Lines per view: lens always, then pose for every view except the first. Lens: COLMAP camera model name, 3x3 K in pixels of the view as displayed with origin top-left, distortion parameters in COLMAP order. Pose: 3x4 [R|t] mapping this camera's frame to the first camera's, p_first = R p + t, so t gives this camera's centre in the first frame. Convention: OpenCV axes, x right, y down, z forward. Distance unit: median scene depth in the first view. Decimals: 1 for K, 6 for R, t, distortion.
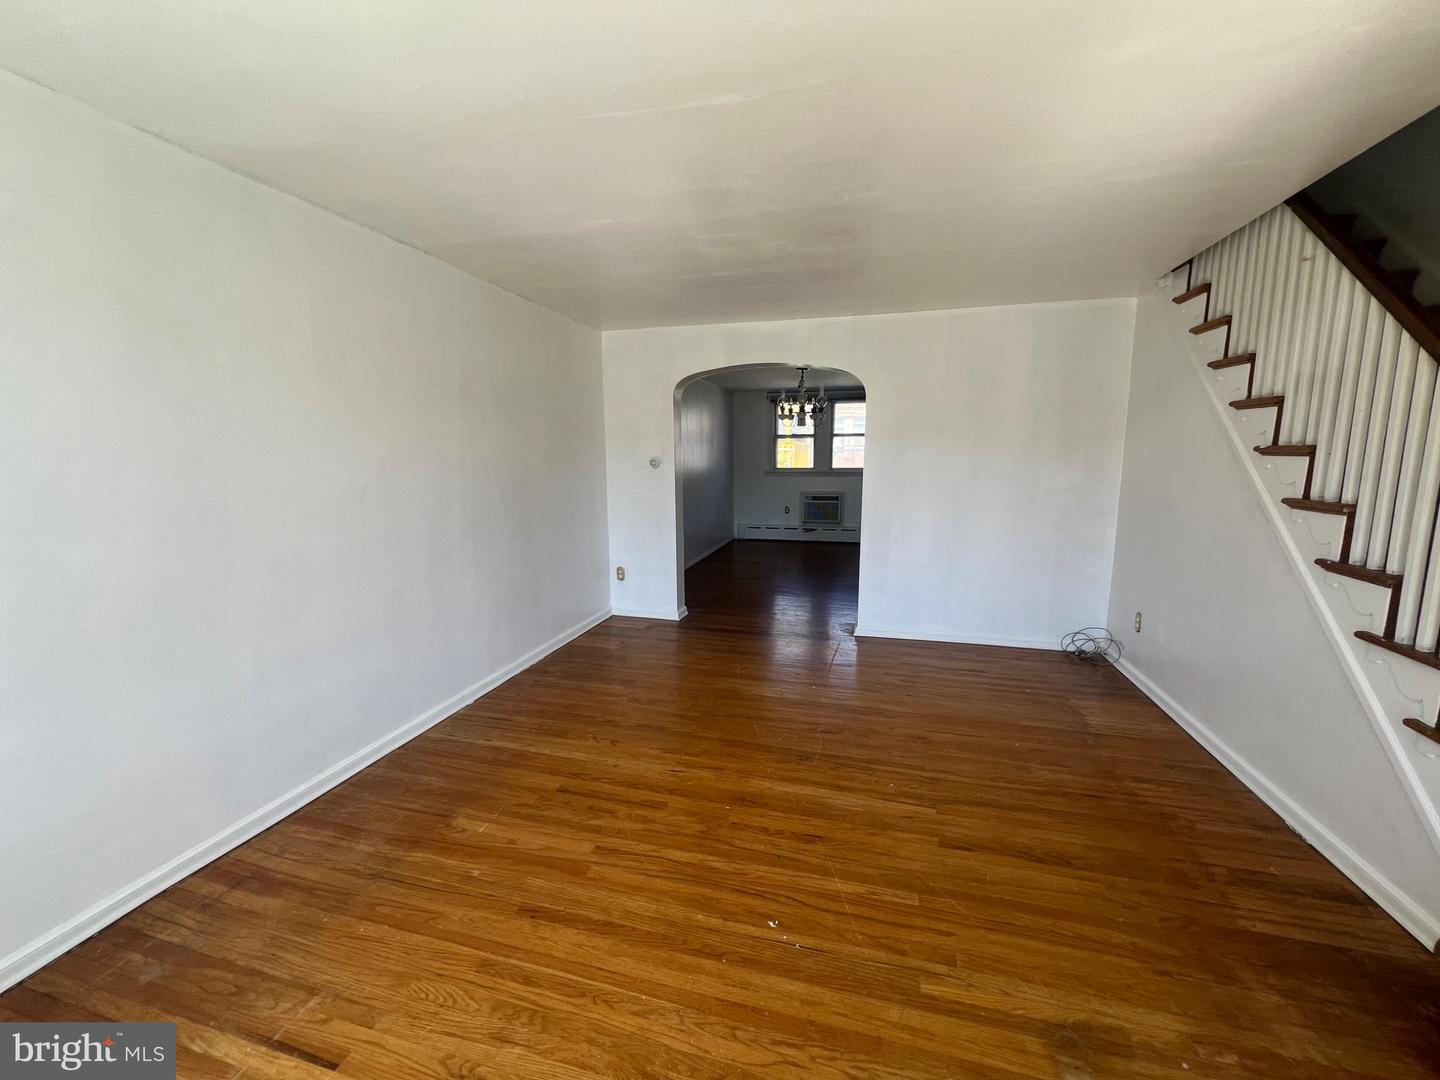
lens RADIAL K [[575.7, 0, 719.1], [0, 575.7, 544.8], [0, 0, 1]] dist [-0.004209, -0.000125]
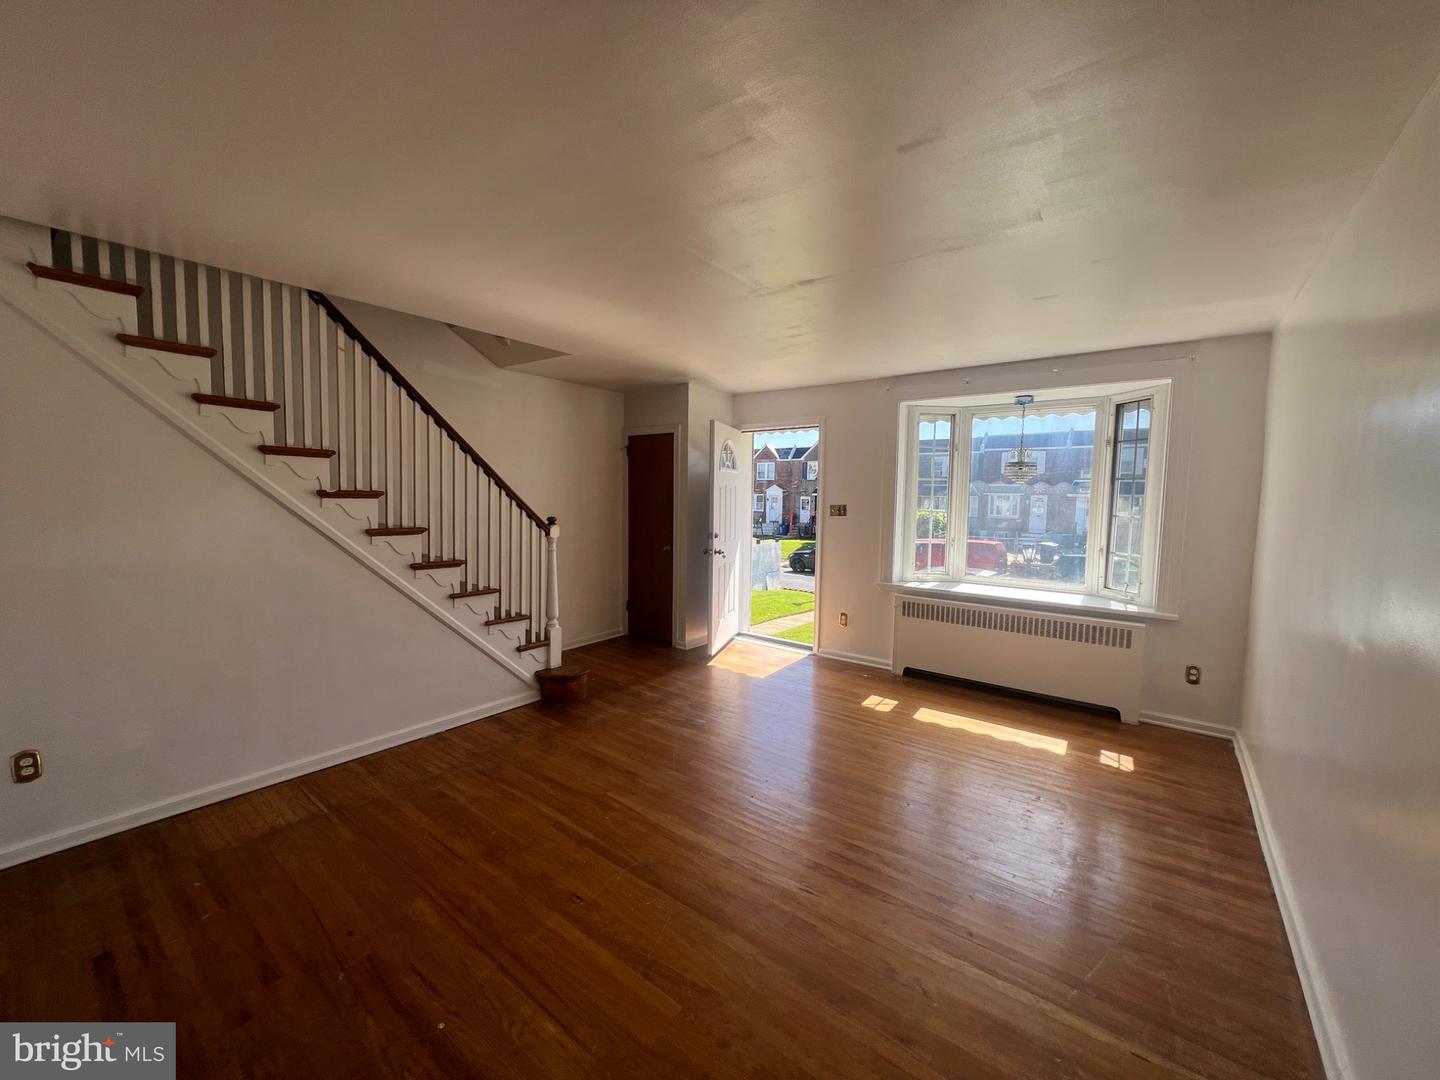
lens RADIAL K [[582.2, 0, 719.1], [0, 582.2, 541.4], [0, 0, 1]] dist [-0.002386, 0.000029]
pose [[-0.923099, -0.041131, 0.382355, -0.268128], [0.050192, 0.972873, 0.225828, -0.294623], [-0.381272, 0.227653, -0.895994, 1.760105]]
